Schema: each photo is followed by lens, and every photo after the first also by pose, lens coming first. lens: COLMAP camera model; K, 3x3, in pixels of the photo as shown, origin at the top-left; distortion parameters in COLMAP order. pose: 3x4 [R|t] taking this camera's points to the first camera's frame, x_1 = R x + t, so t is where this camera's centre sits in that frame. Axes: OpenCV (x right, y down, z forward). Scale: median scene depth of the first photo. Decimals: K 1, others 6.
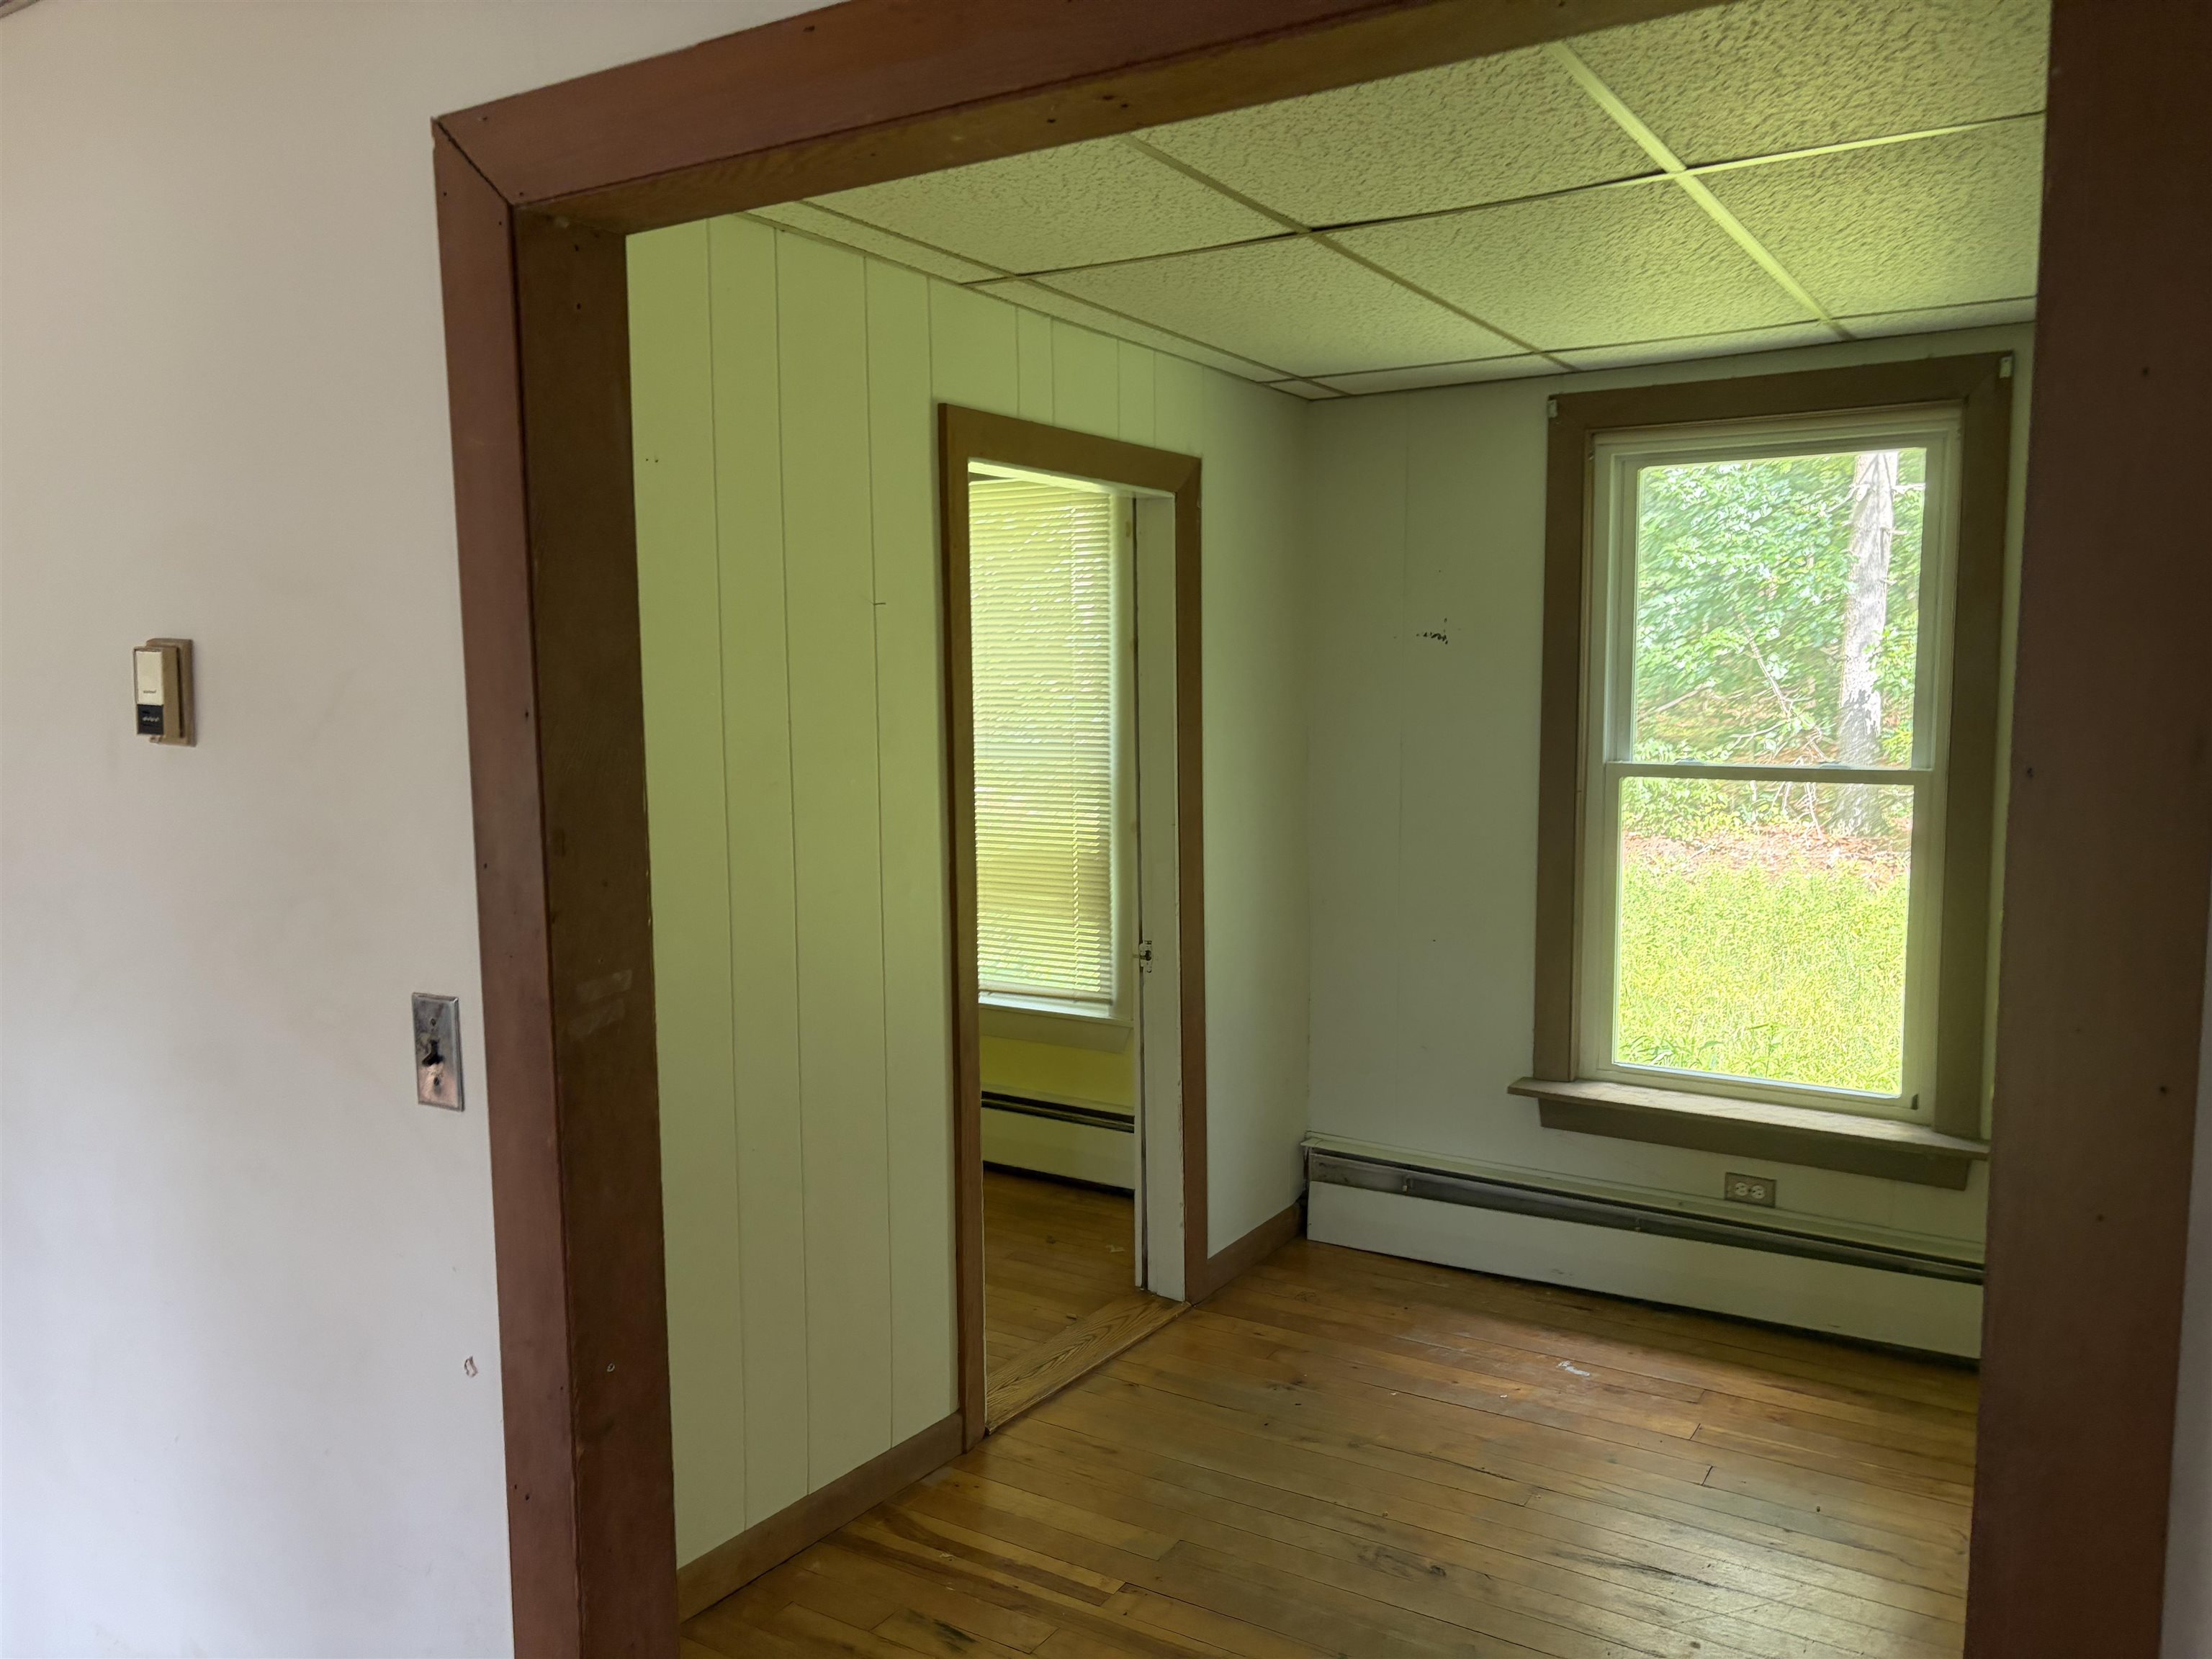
lens RADIAL K [[1683.8, 0, 1106.6], [0, 1683.8, 843.2], [0, 0, 1]] dist [0.035717, -0.001599]
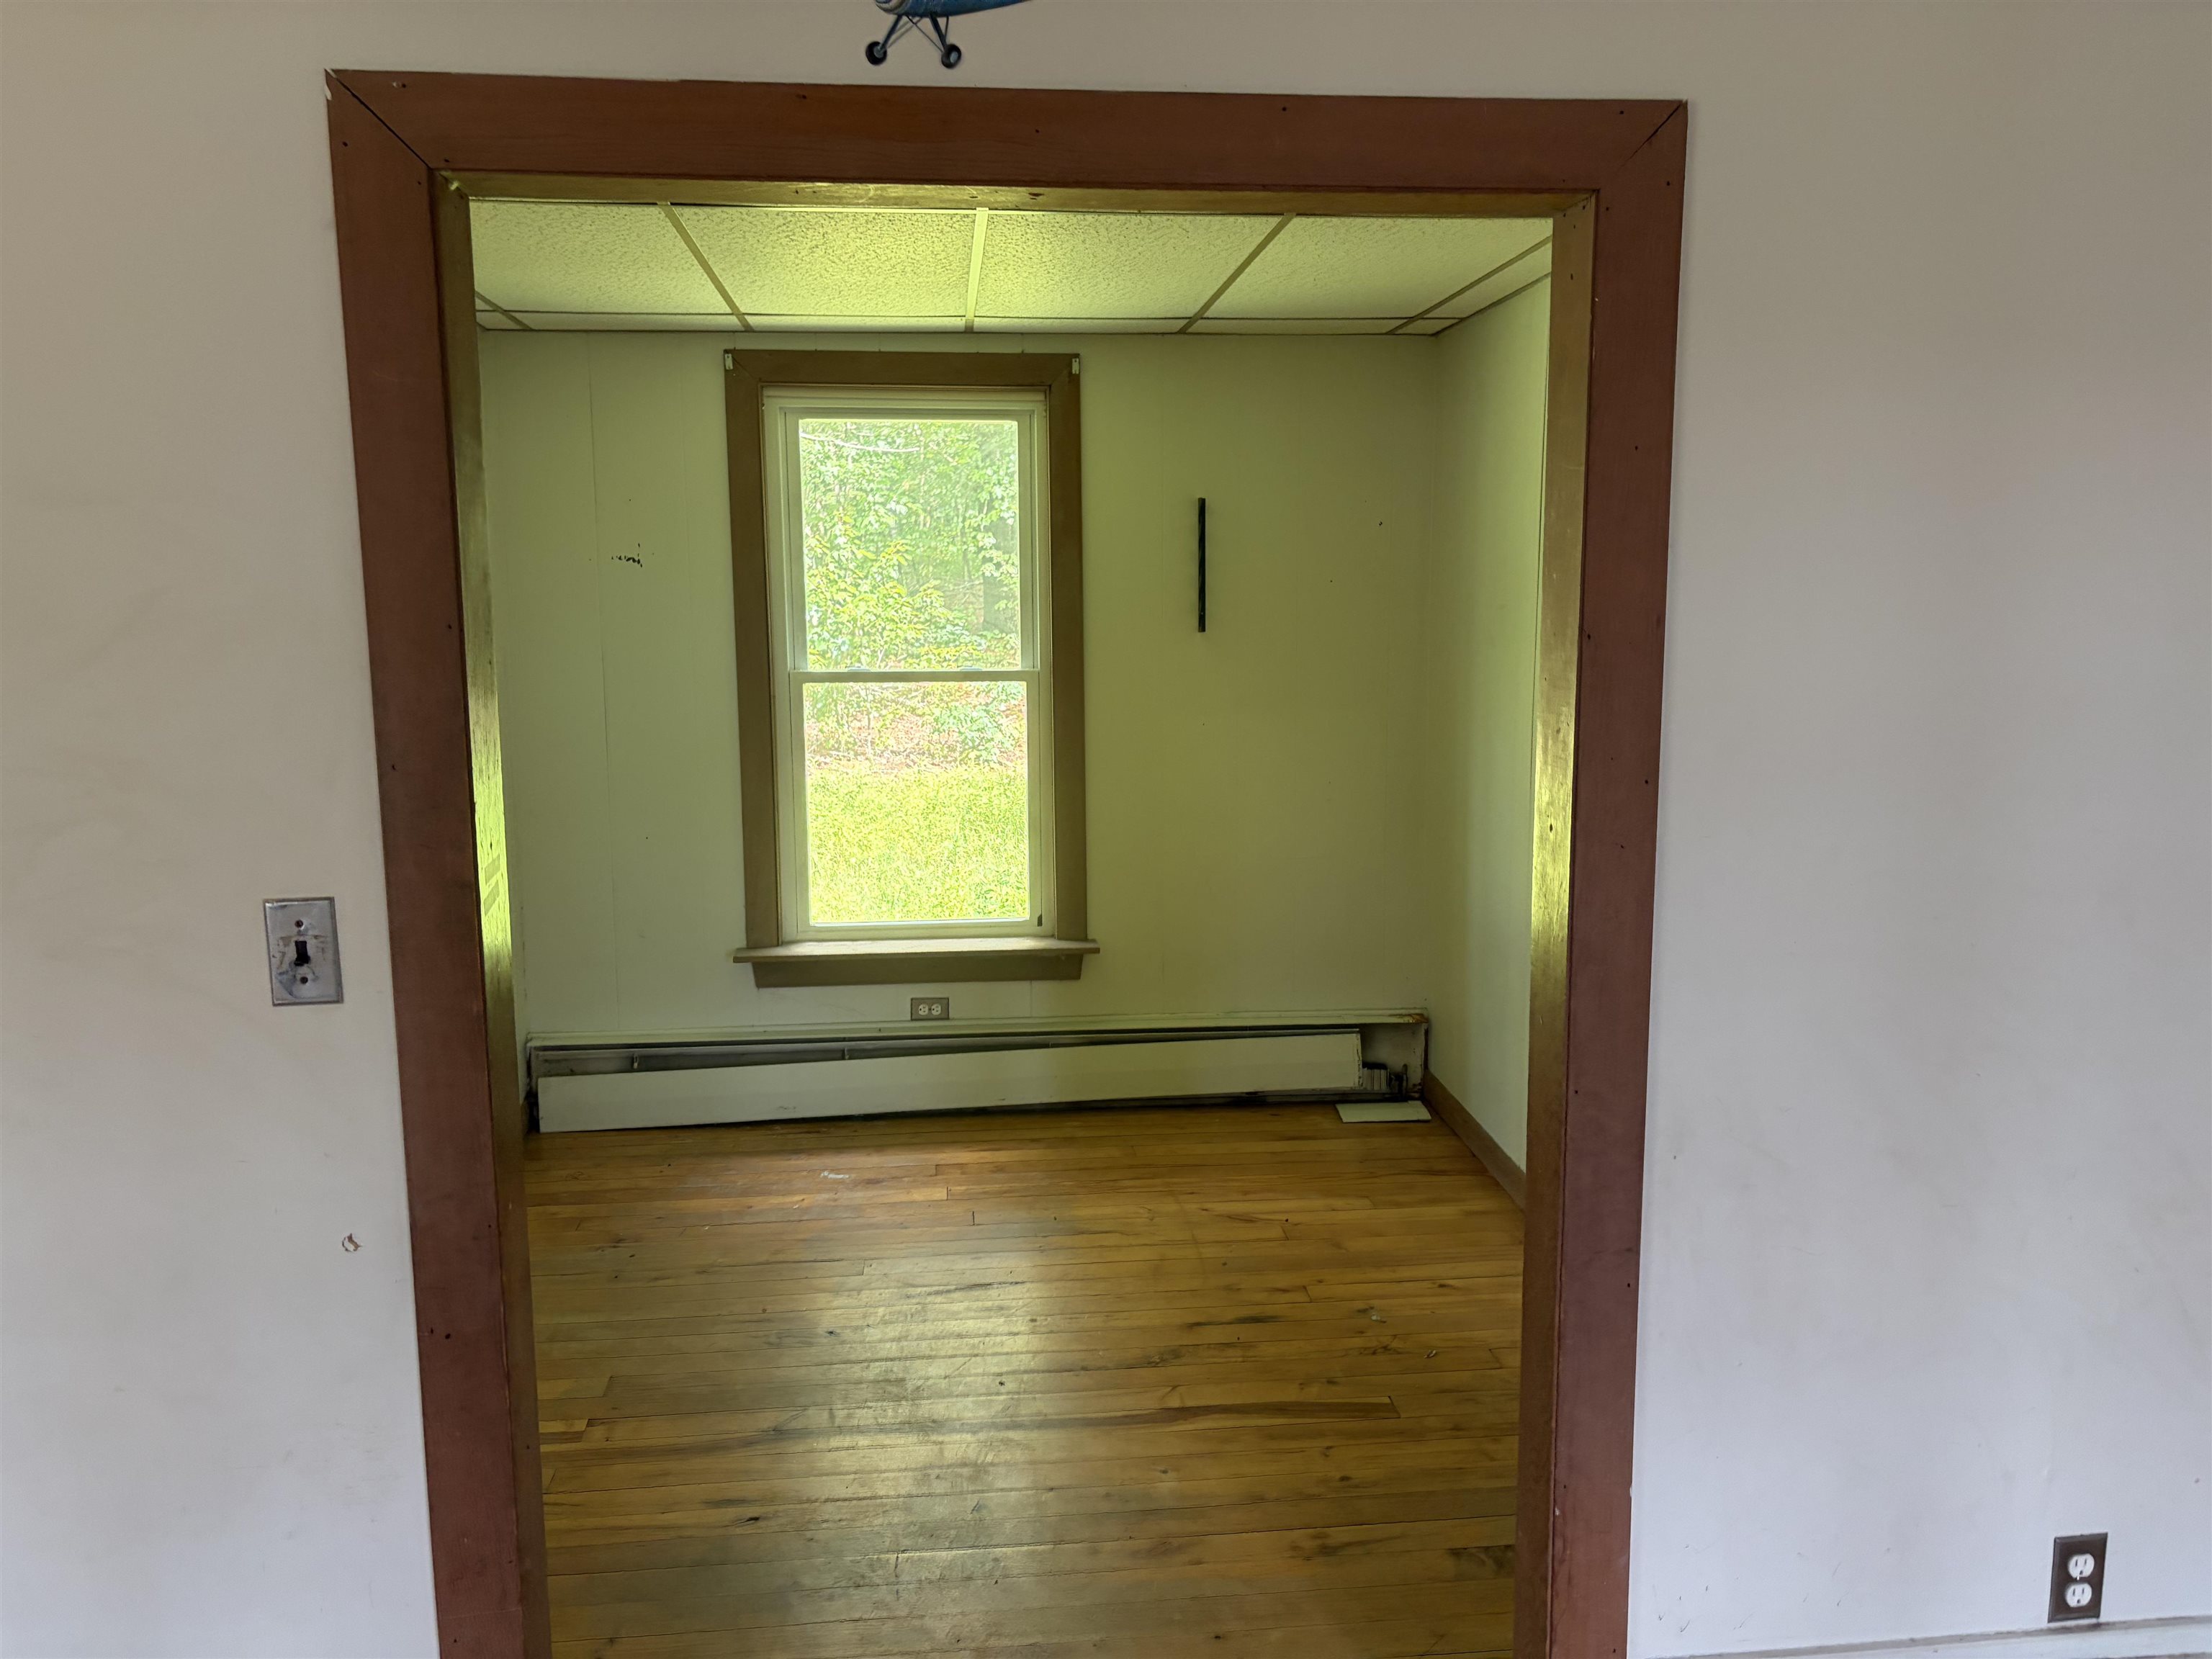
lens RADIAL K [[1683.8, 0, 1099.4], [0, 1683.8, 812.8], [0, 0, 1]] dist [0.035717, -0.001599]
pose [[0.785338, -0.082220, 0.613583, -0.273276], [0.065916, 0.996612, 0.049179, 0.007554], [-0.615548, 0.001822, 0.788097, -0.055492]]
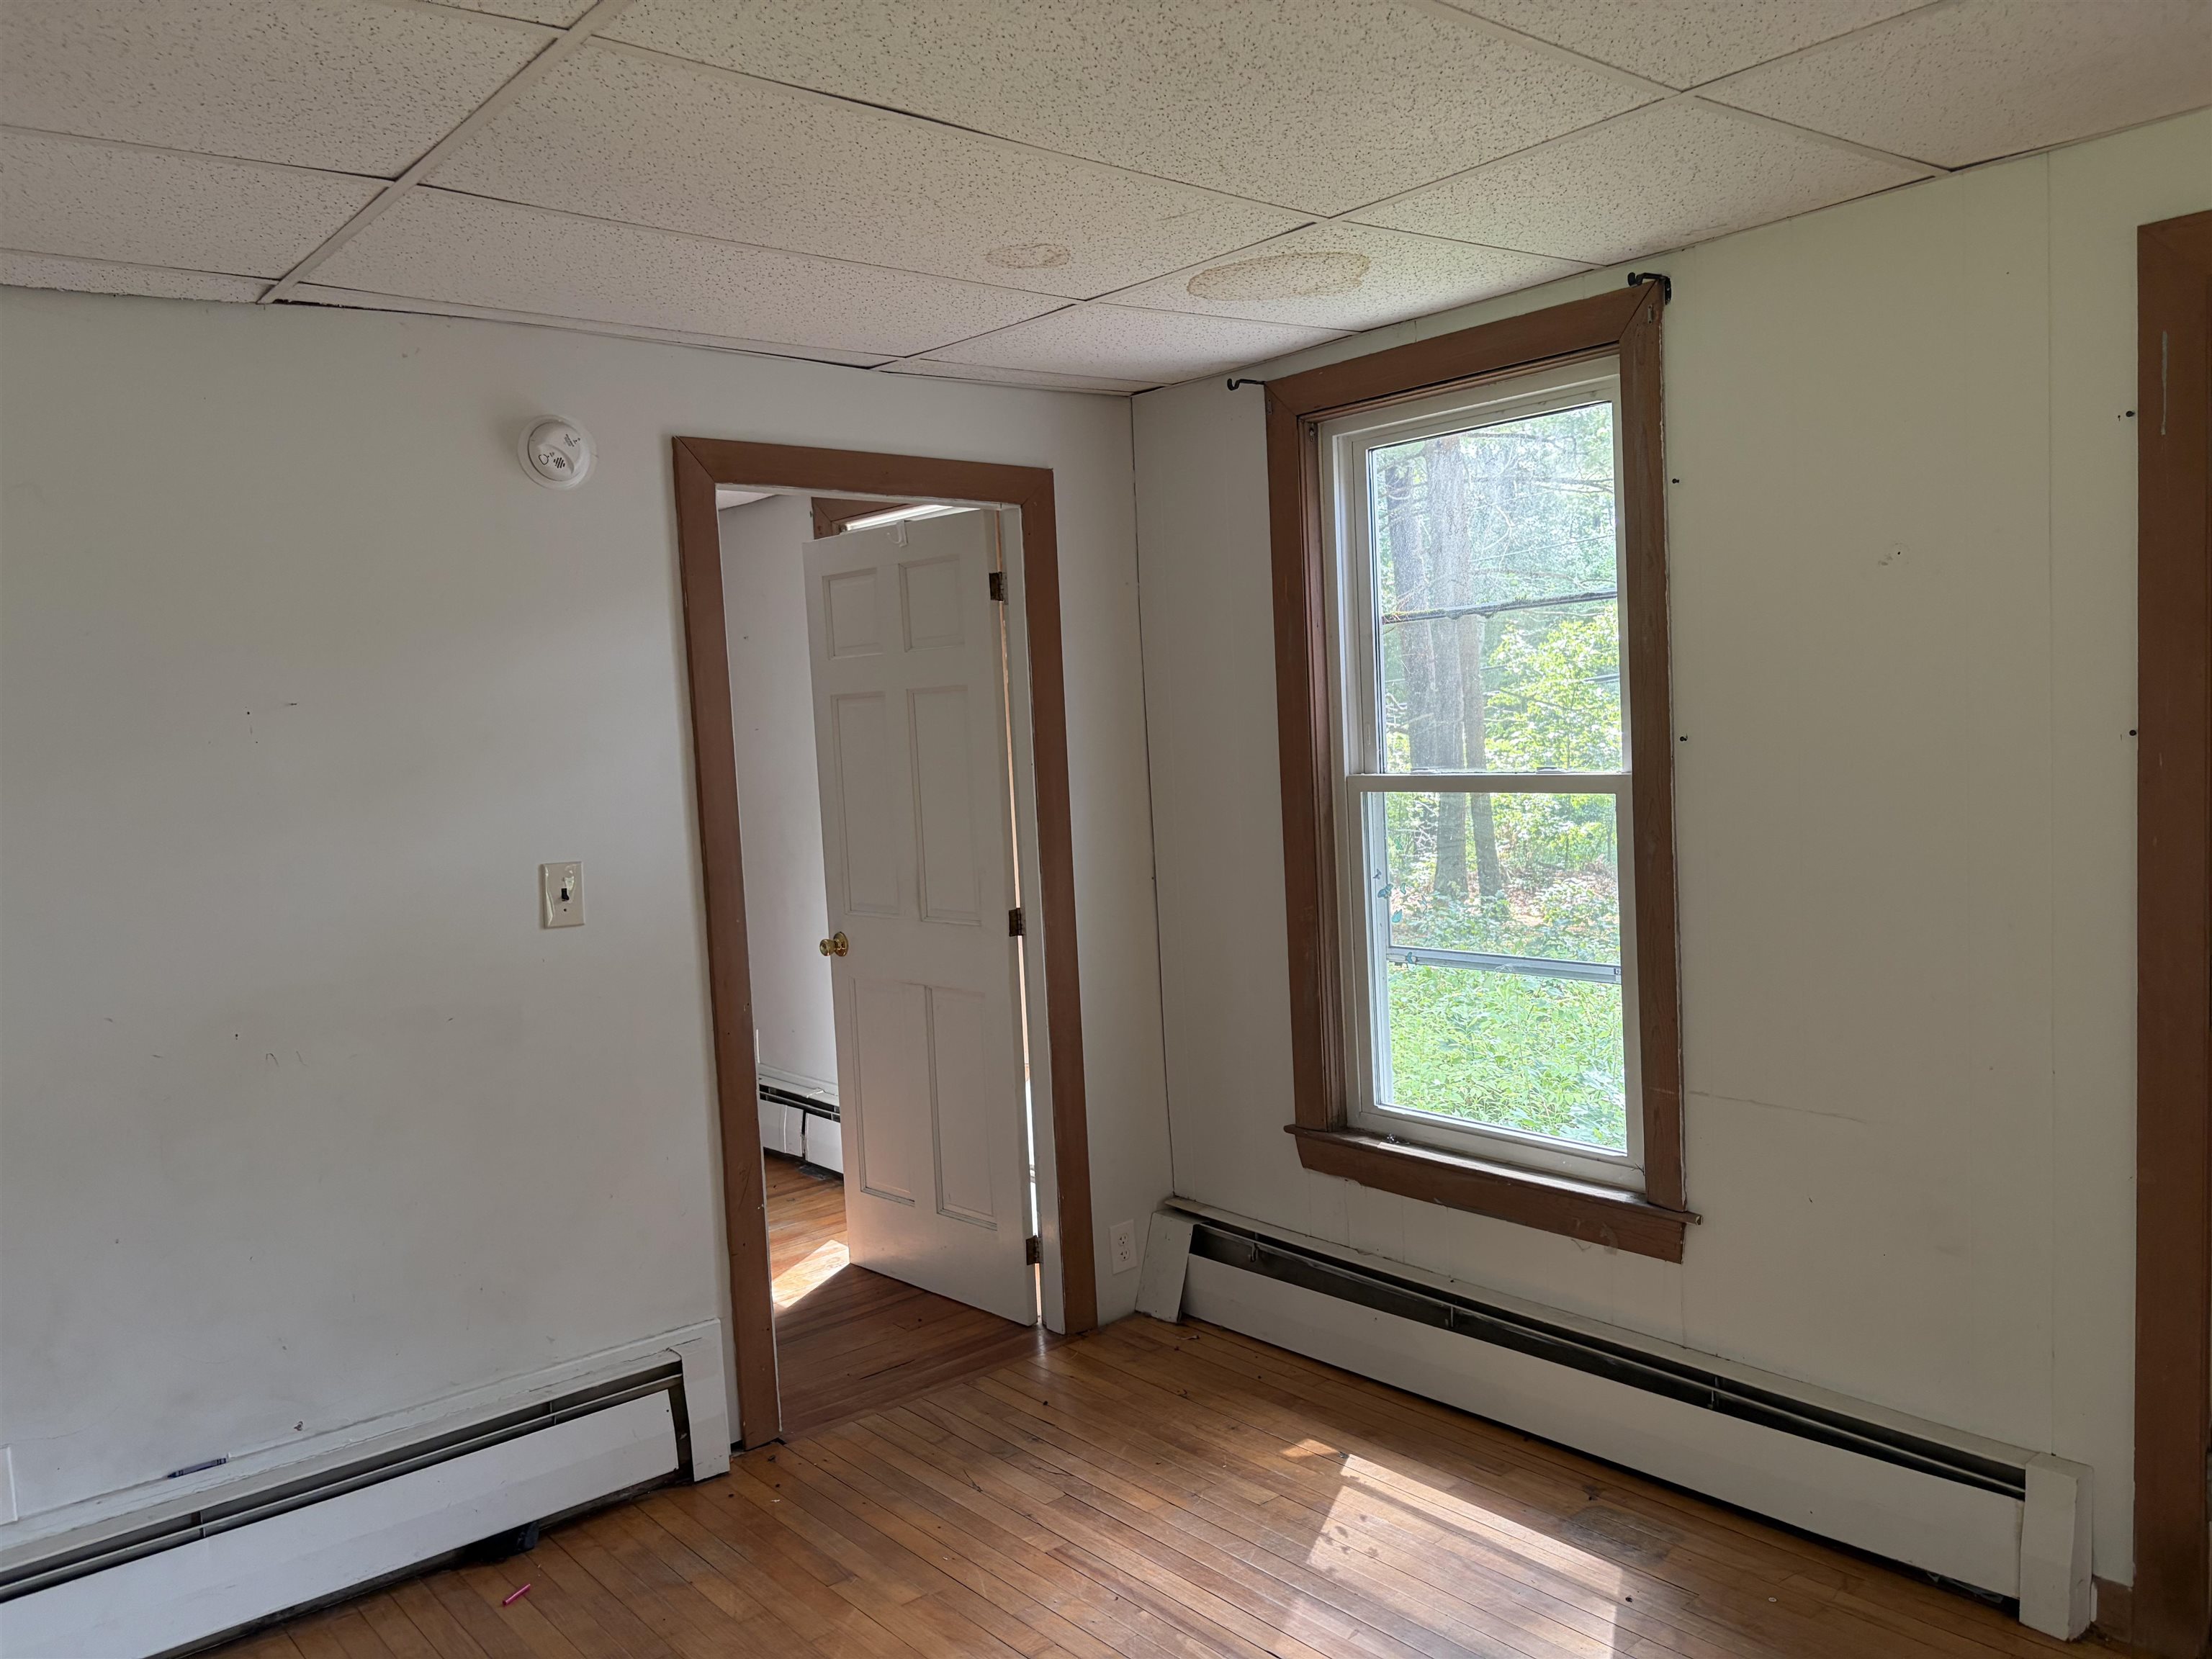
lens RADIAL K [[1683.8, 0, 1103.7], [0, 1683.8, 844.1], [0, 0, 1]] dist [0.035717, -0.001599]
pose [[0.936850, 0.007755, -0.349646, 0.511910], [-0.009232, 0.999954, -0.002557, -0.002707], [0.349610, 0.005624, 0.936878, 0.081921]]
